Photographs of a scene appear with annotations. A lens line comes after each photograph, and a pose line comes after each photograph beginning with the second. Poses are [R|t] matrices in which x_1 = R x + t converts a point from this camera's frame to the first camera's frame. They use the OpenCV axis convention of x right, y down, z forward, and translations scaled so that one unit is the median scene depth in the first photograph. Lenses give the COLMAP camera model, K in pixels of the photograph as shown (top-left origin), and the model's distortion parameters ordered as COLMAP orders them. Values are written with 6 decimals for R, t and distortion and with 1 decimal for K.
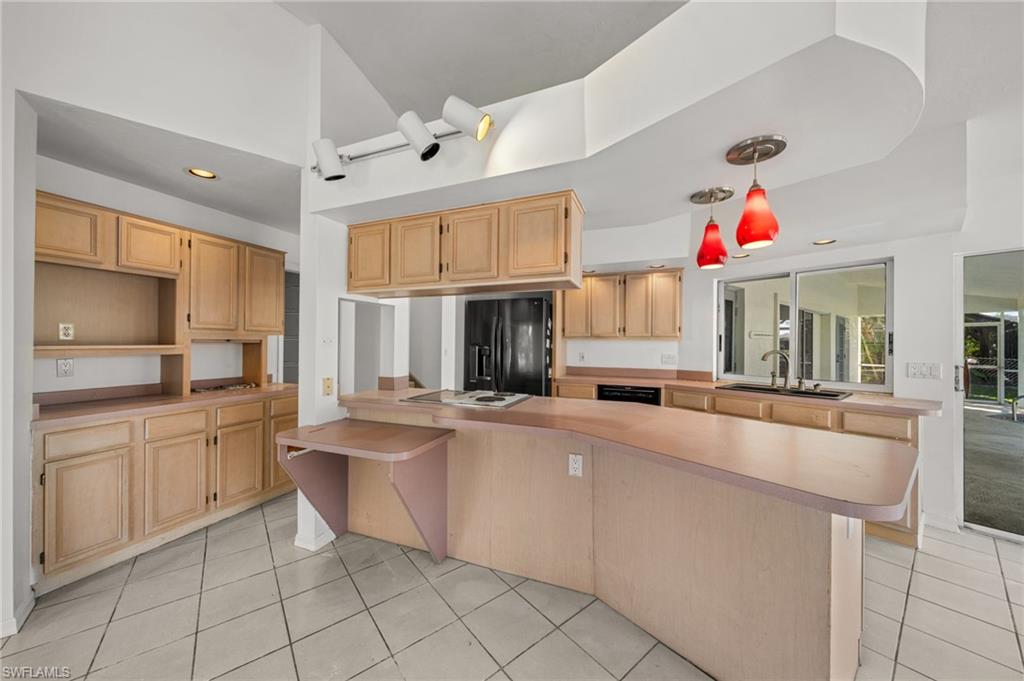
lens RADIAL K [[352.3, 0, 501.4], [0, 352.3, 341.8], [0, 0, 1]] dist [-0.000844, -0.000025]
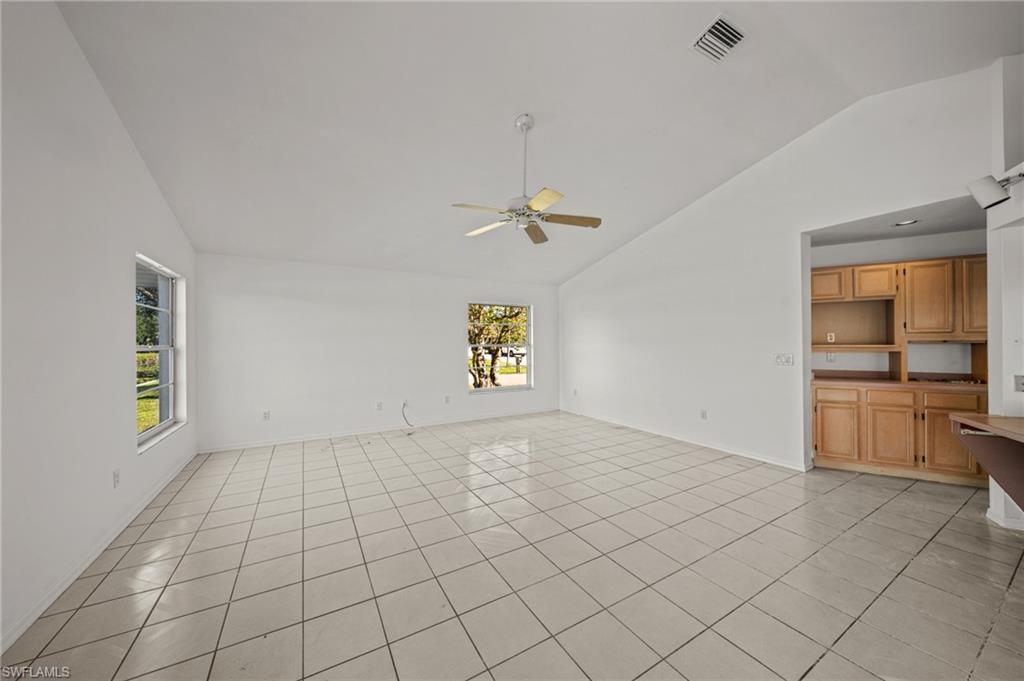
lens RADIAL K [[352.3, 0, 501.4], [0, 352.3, 341.8], [0, 0, 1]] dist [-0.000844, -0.000025]
pose [[-0.149774, -0.010075, -0.988669, 0.757823], [0.005062, 0.999927, -0.010956, 0.004177], [0.988707, -0.006646, -0.149713, -0.381349]]
